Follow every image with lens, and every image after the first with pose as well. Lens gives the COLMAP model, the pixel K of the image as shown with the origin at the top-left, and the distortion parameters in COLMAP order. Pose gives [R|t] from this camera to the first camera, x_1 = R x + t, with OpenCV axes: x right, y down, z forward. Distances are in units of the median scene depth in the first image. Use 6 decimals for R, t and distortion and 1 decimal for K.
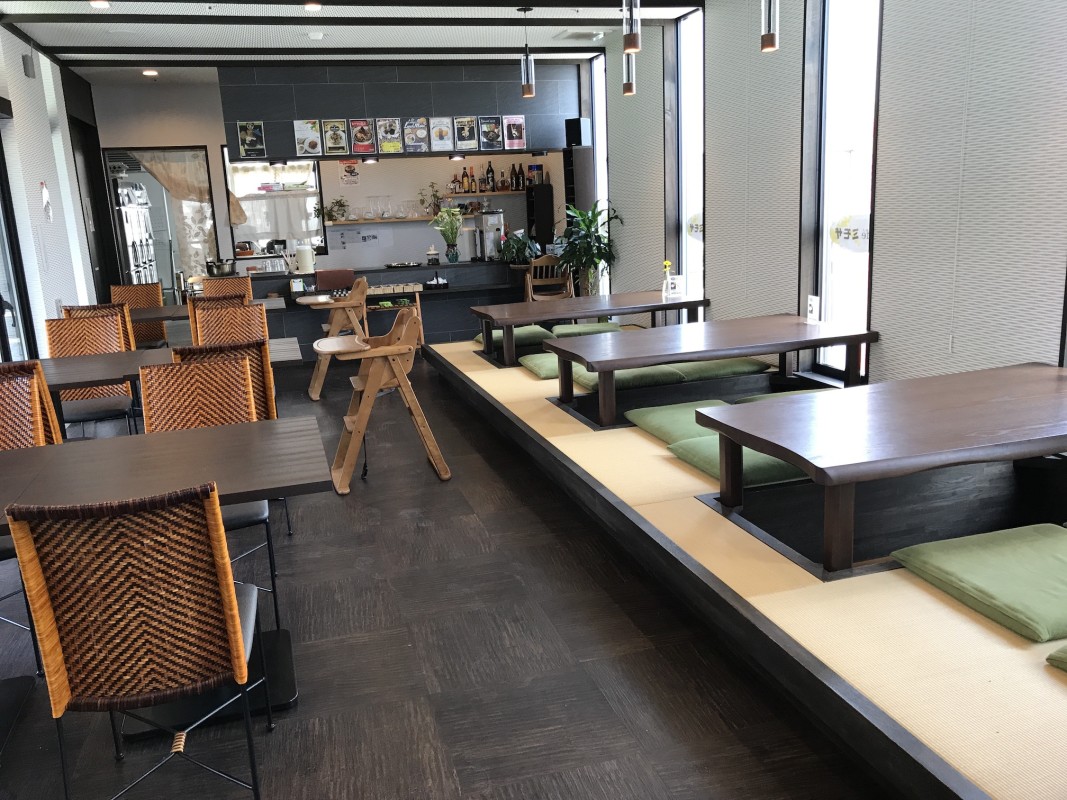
lens RADIAL K [[883.3, 0, 528.4], [0, 883.3, 395.0], [0, 0, 1]] dist [0.047712, -0.075668]
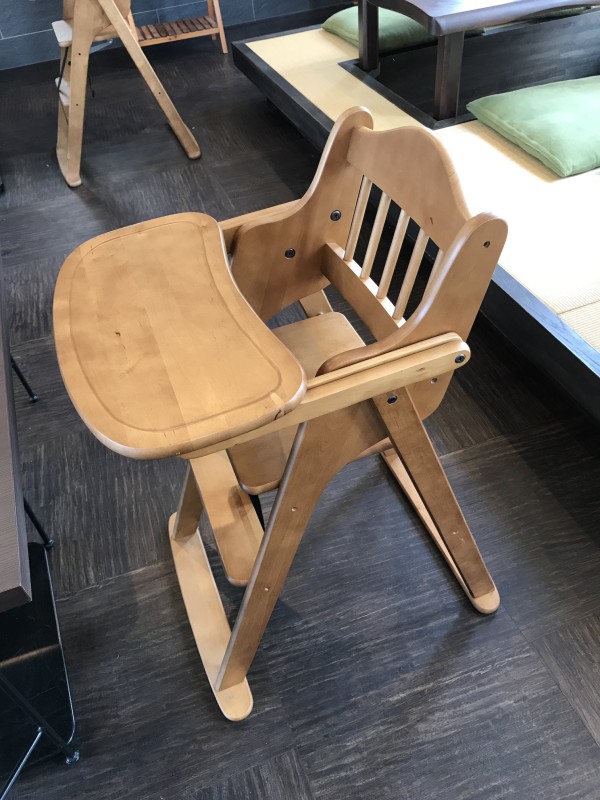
lens RADIAL K [[662.2, 0, 300.0], [0, 662.2, 400.0], [0, 0, 1]] dist [0.047712, -0.075668]
pose [[0.984015, -0.129909, 0.121813, -0.101599], [0.039040, 0.824731, 0.564176, -0.069771], [-0.173754, -0.550402, 0.816619, 0.331652]]
